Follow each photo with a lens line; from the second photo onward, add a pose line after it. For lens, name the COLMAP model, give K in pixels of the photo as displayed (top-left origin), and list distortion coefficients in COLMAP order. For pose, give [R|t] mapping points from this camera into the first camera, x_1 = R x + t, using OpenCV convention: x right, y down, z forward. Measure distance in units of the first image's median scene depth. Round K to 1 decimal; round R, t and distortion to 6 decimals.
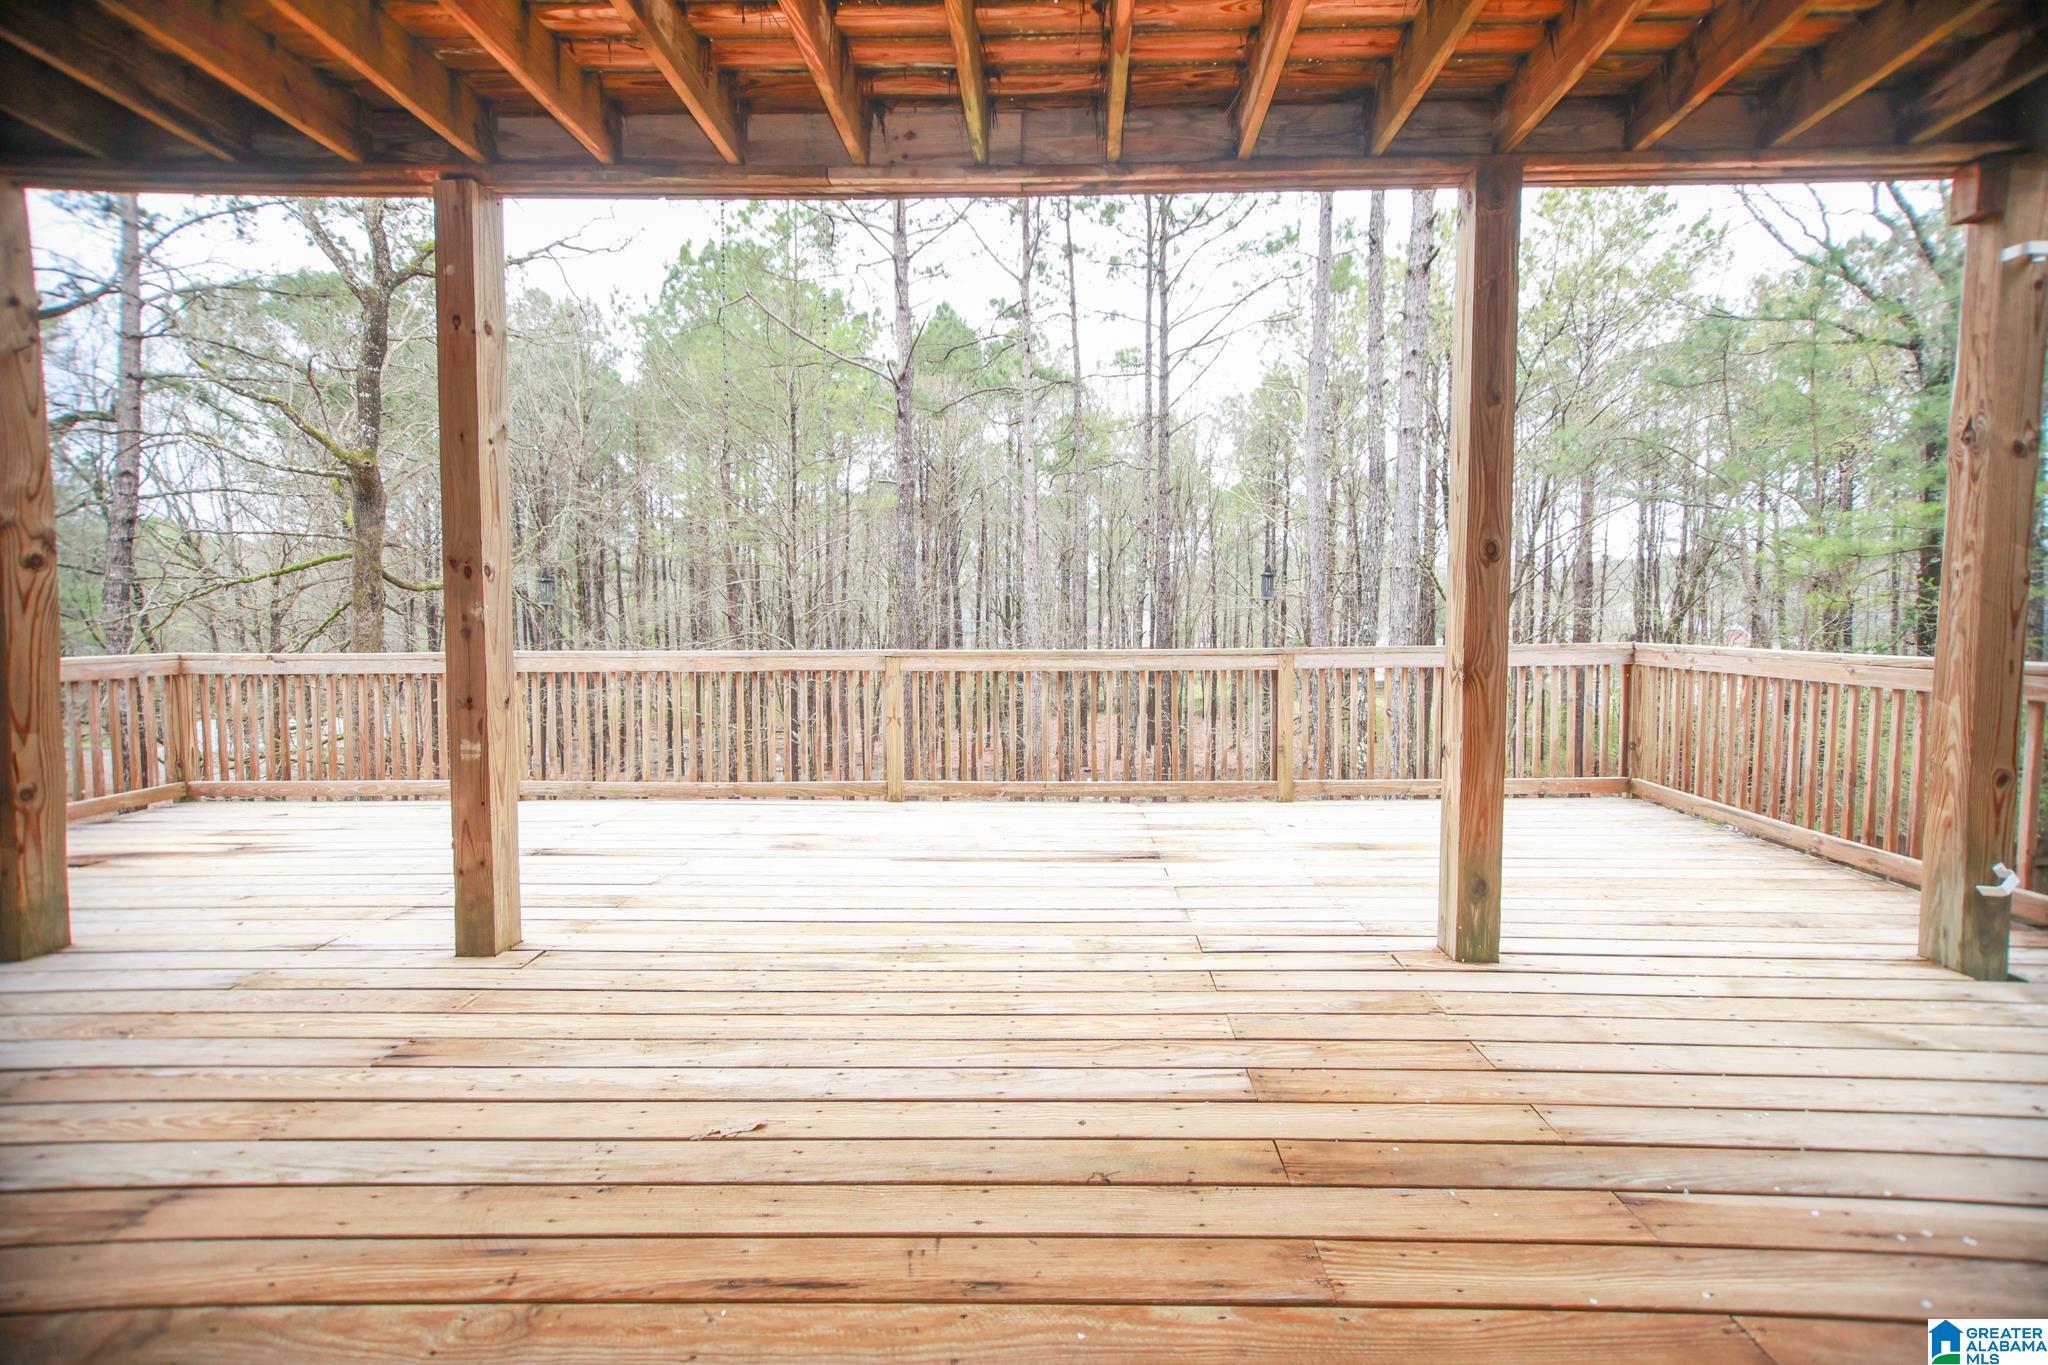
lens RADIAL K [[869.0, 0, 1030.6], [0, 869.0, 683.8], [0, 0, 1]] dist [0.000939, 0.000172]
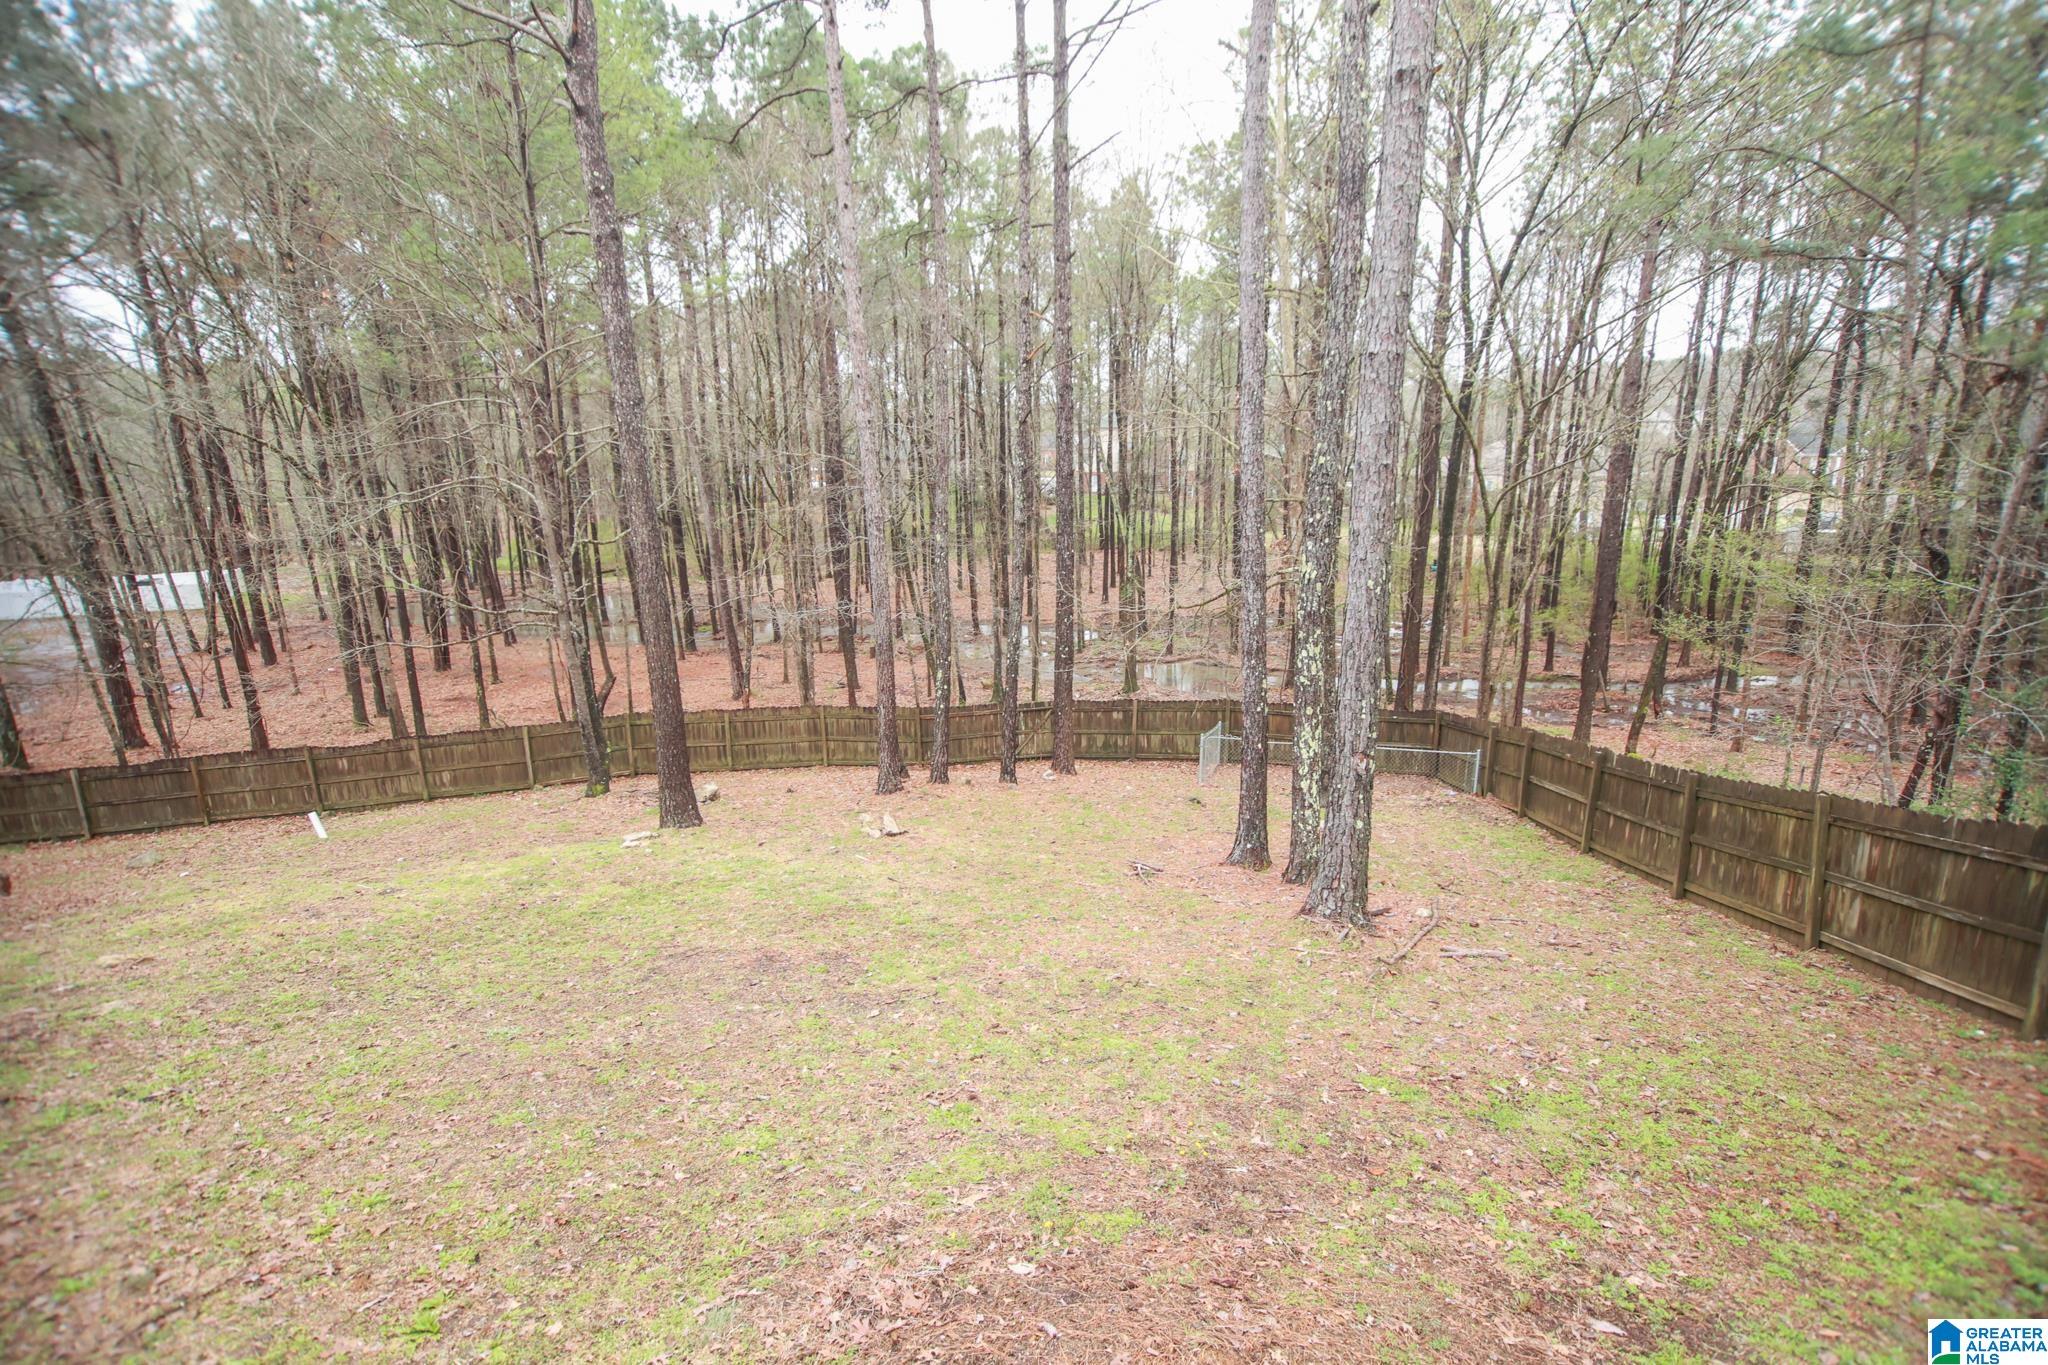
lens RADIAL K [[869.0, 0, 1030.6], [0, 869.0, 683.8], [0, 0, 1]] dist [0.000939, 0.000172]
pose [[0.999818, -0.019103, 0.000006, 0.081596], [0.018737, 0.980705, 0.194592, -0.015599], [-0.003723, -0.194556, 0.980884, 0.169124]]
